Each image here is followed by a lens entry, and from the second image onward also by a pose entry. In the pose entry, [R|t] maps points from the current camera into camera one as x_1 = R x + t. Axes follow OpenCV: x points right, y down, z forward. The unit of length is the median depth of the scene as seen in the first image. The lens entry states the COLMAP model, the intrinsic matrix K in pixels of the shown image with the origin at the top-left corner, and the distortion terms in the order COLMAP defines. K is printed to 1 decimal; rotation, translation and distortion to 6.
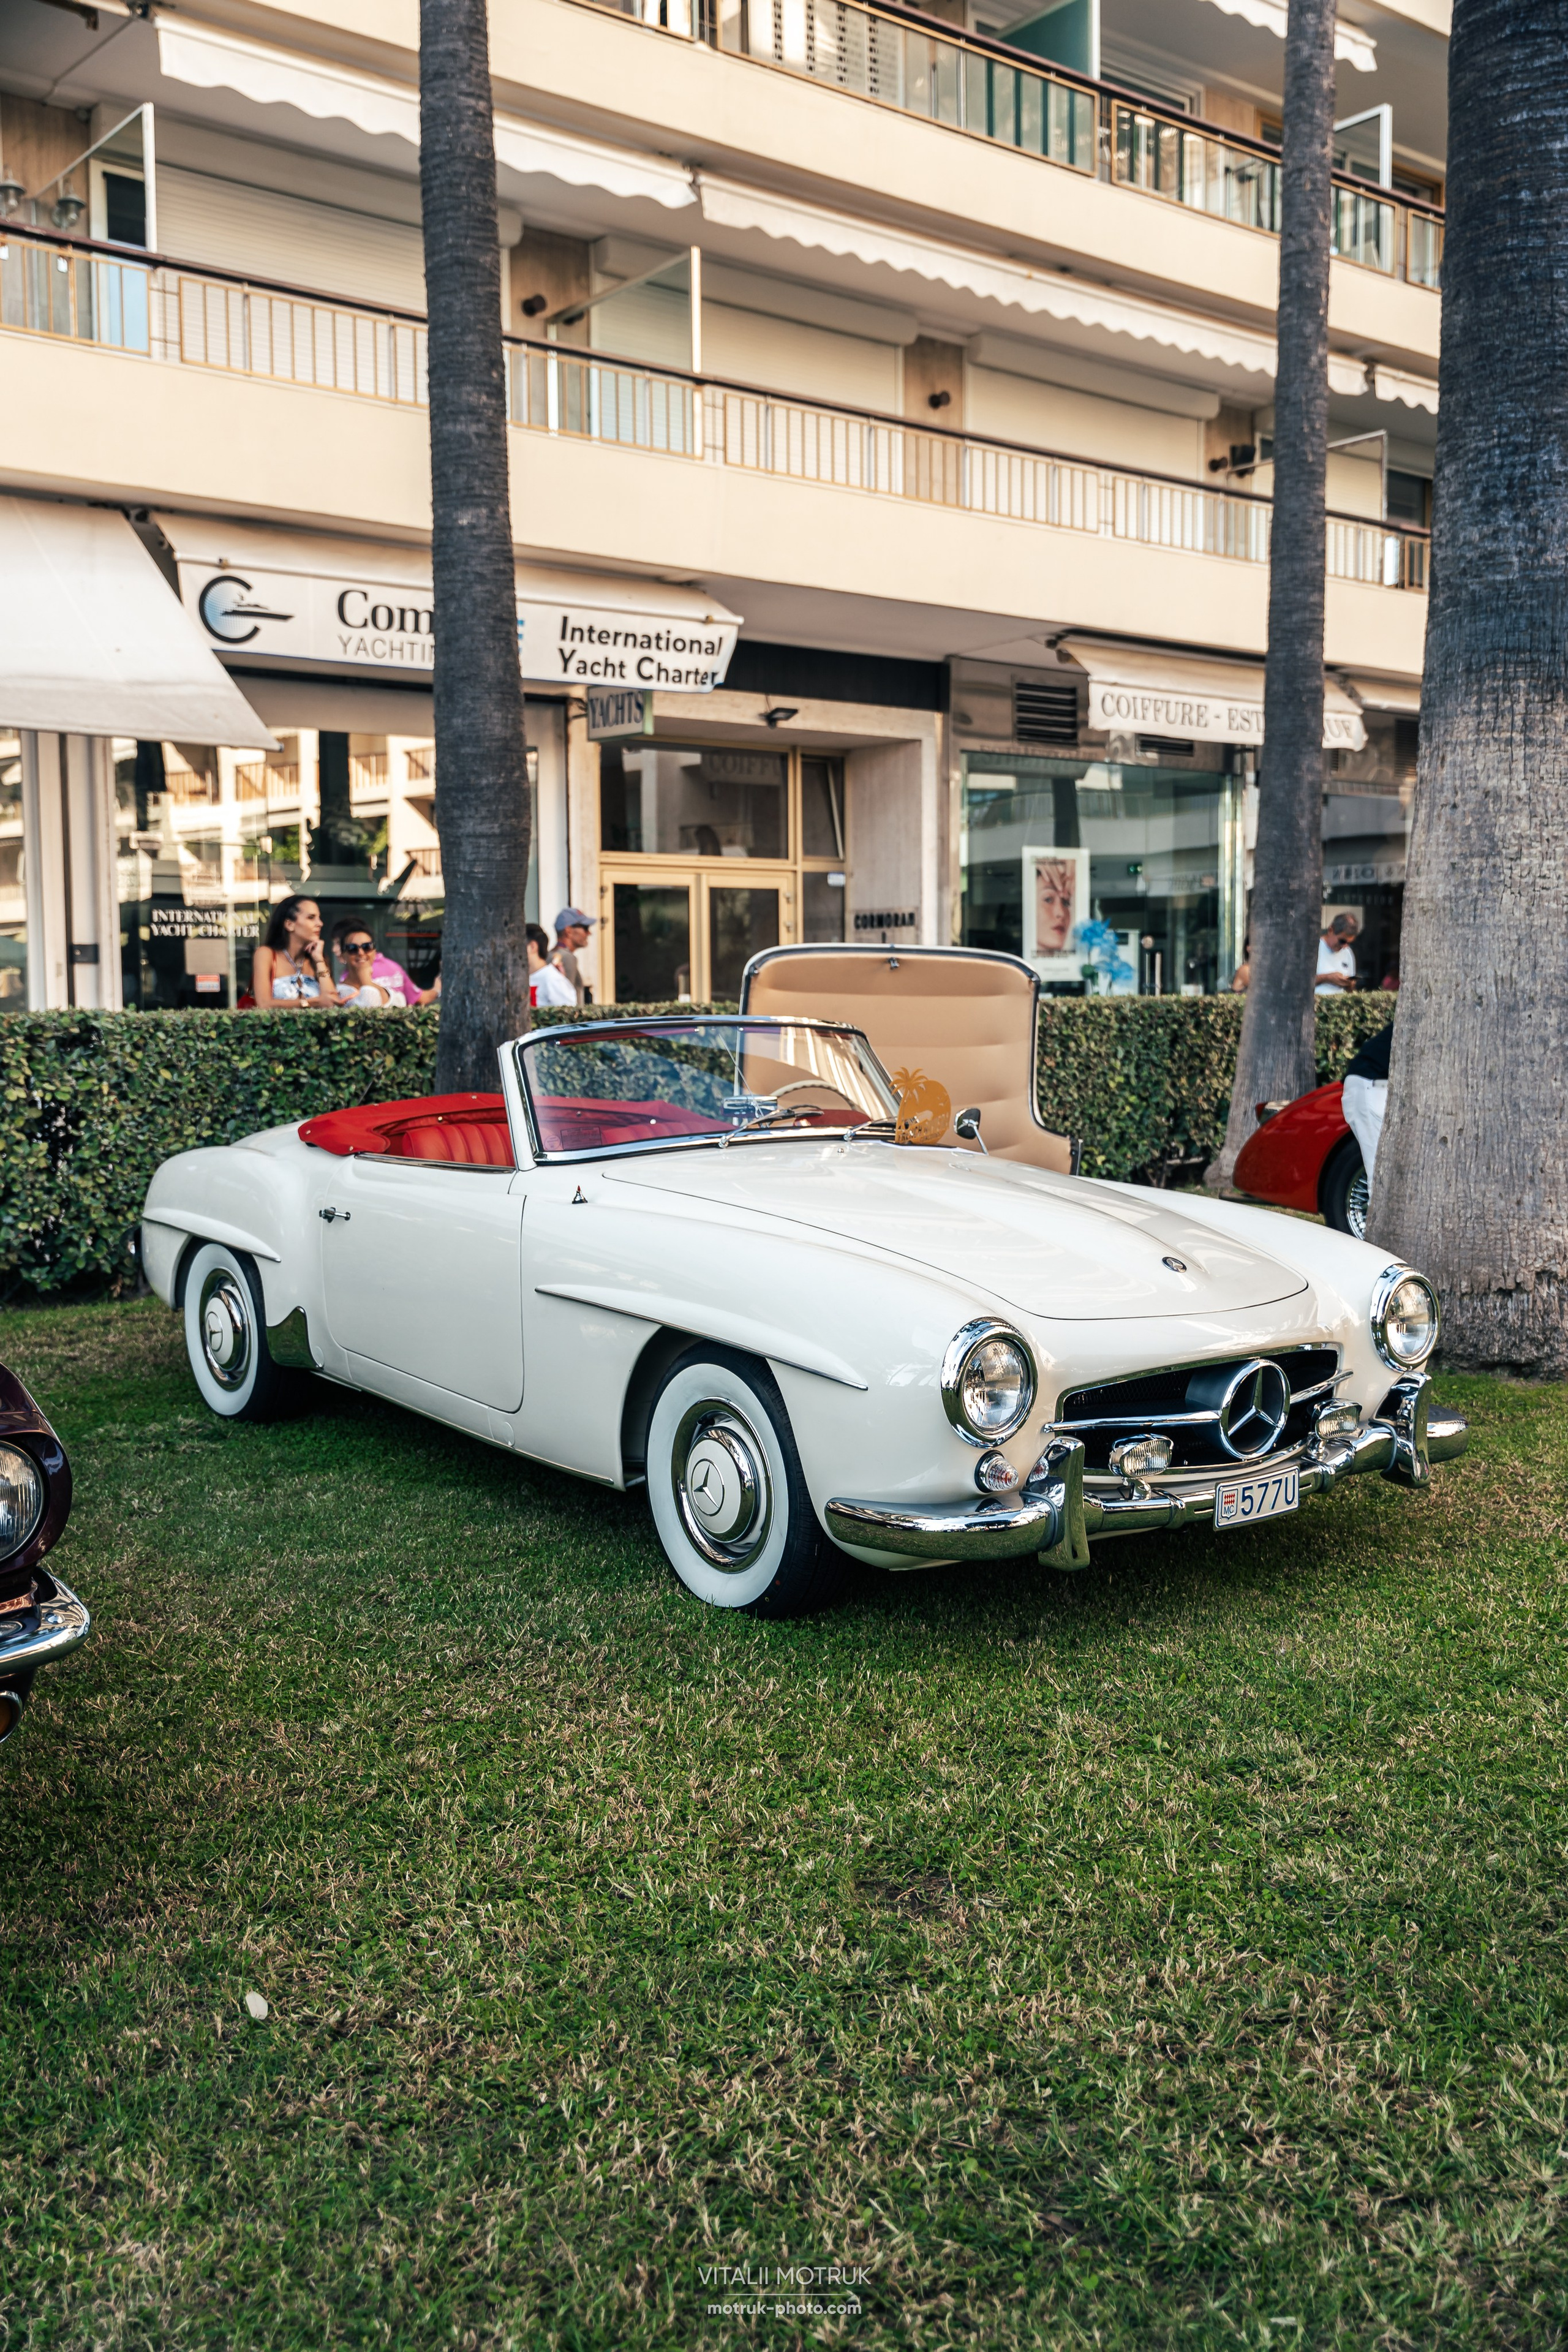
lens RADIAL K [[2160.8, 0, 777.6], [0, 2160.8, 1172.4], [0, 0, 1]] dist [-0.001452, 0.000000]
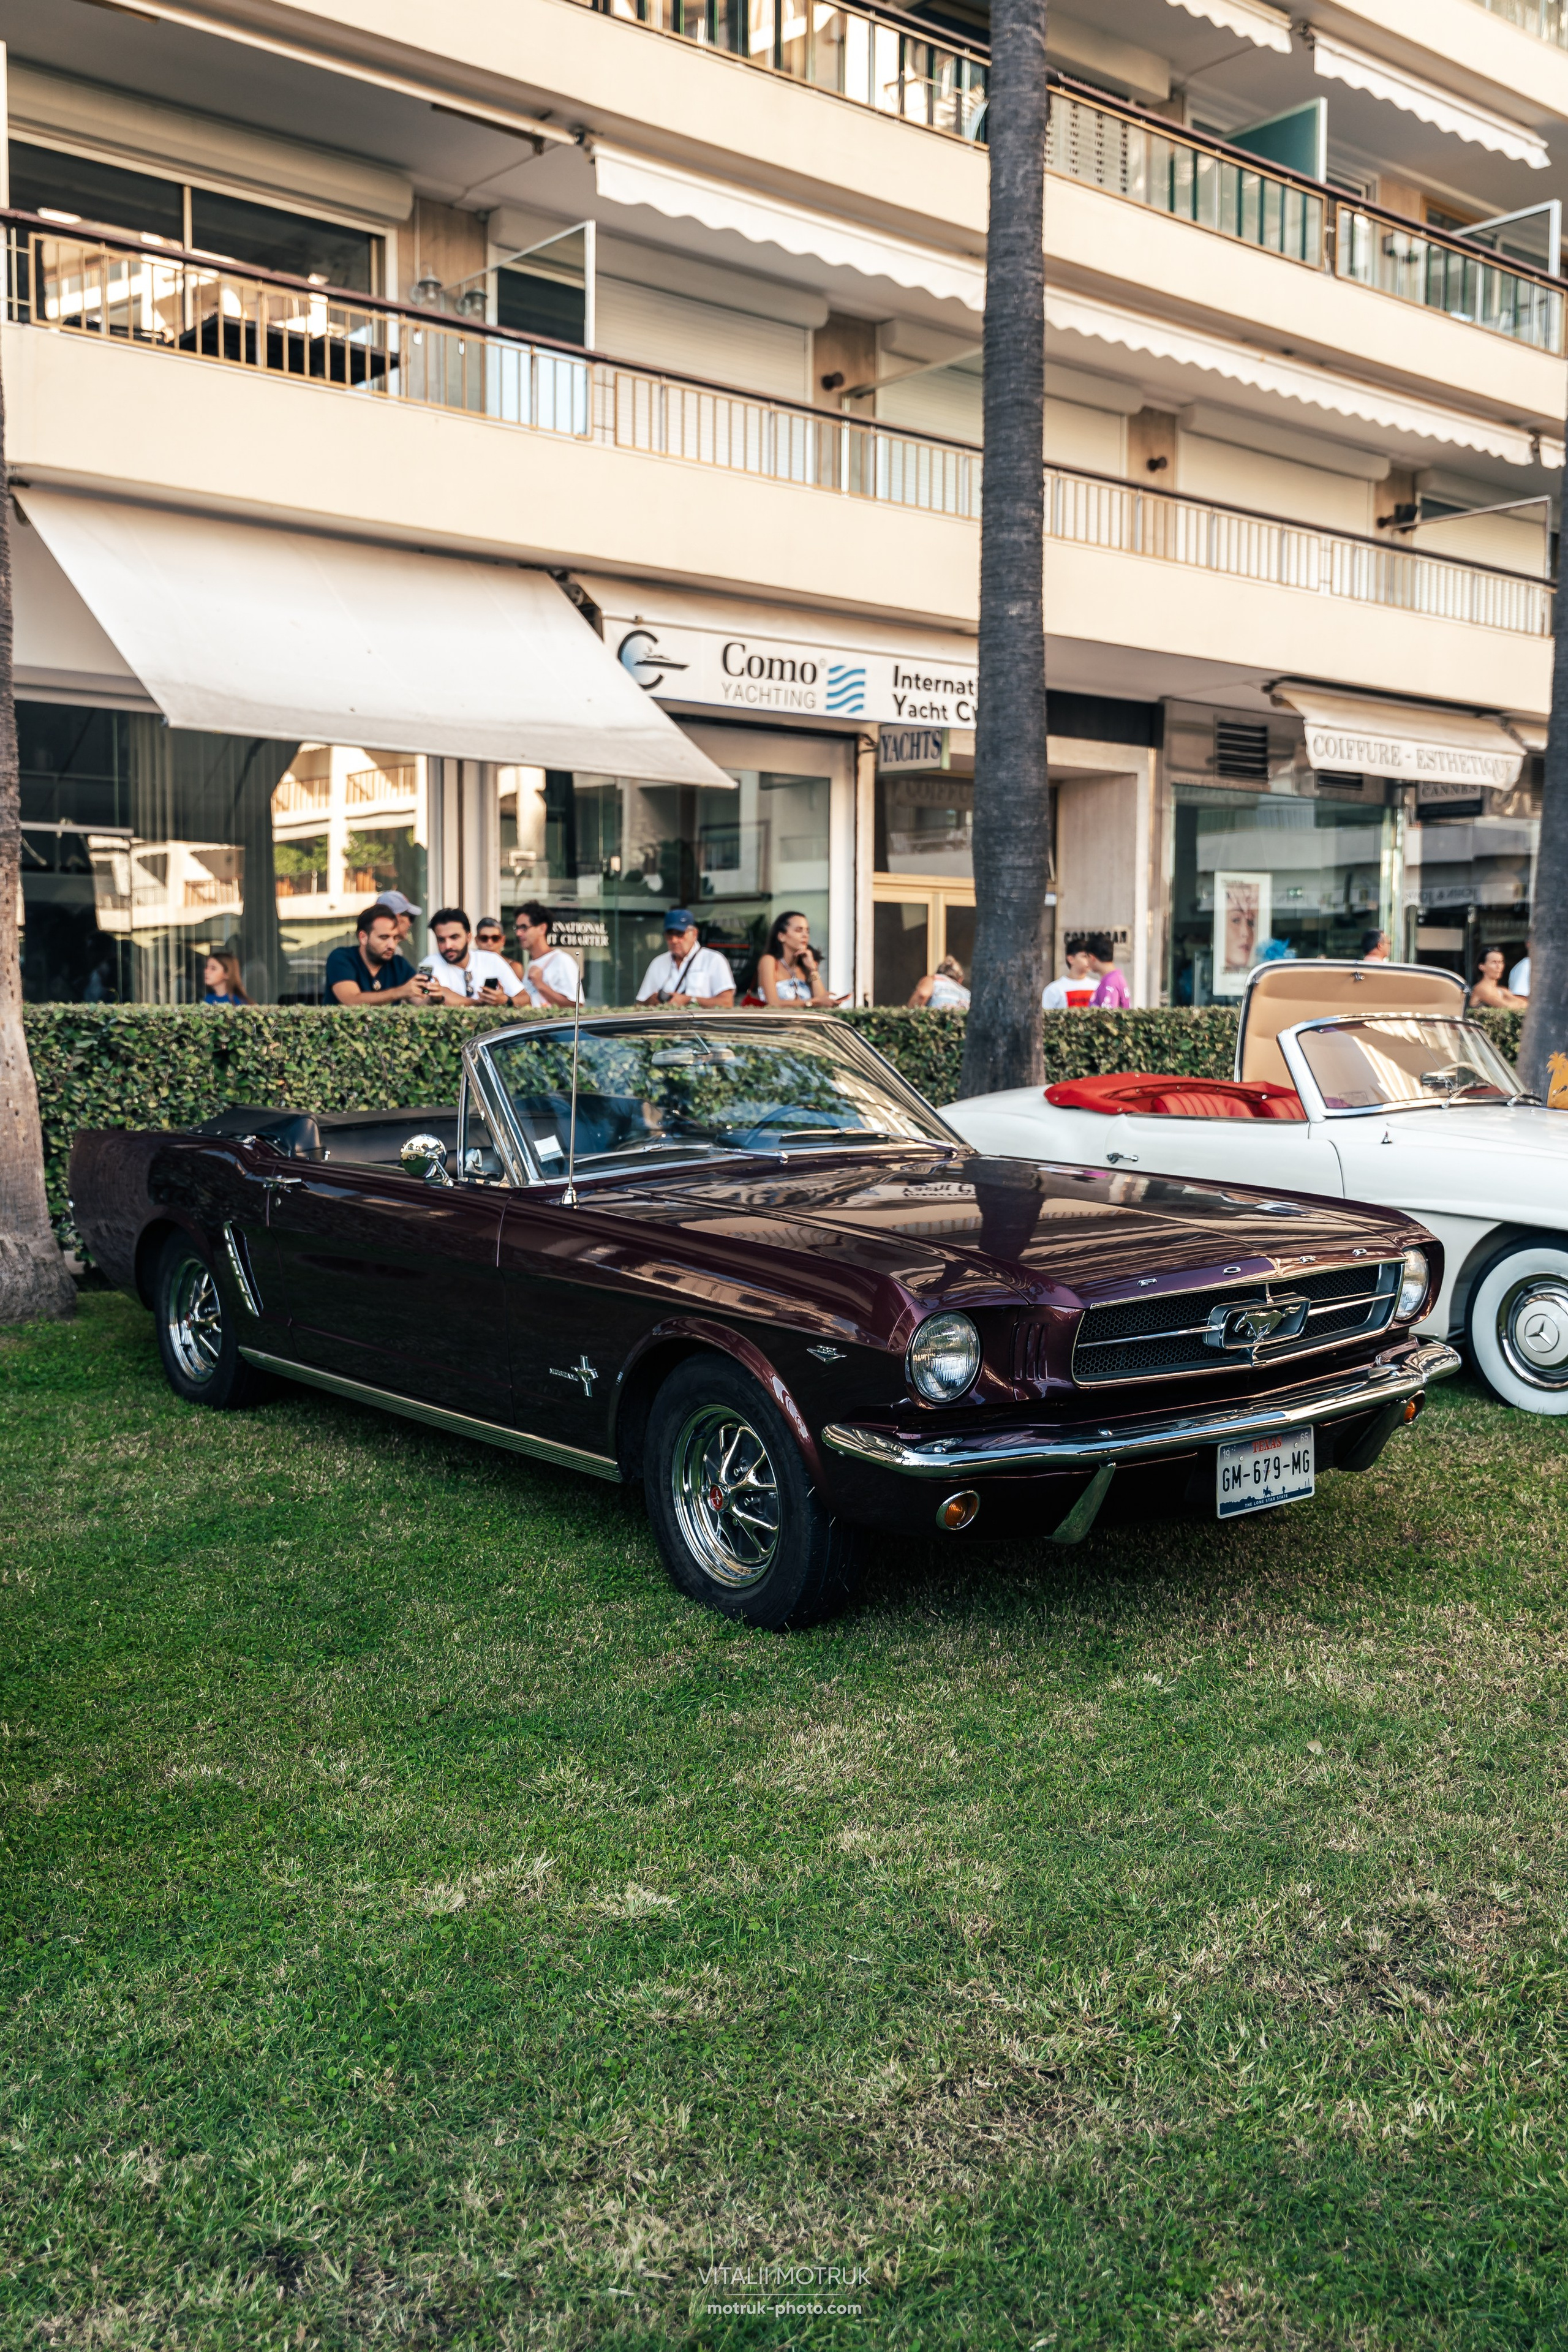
lens RADIAL K [[2207.7, 0, 774.5], [0, 2207.7, 1191.5], [0, 0, 1]] dist [-0.004384, 0.000000]
pose [[0.999695, 0.012252, 0.021429, -0.160083], [-0.012290, 0.999923, 0.001663, 0.014738], [-0.021407, -0.001926, 0.999769, -0.135234]]
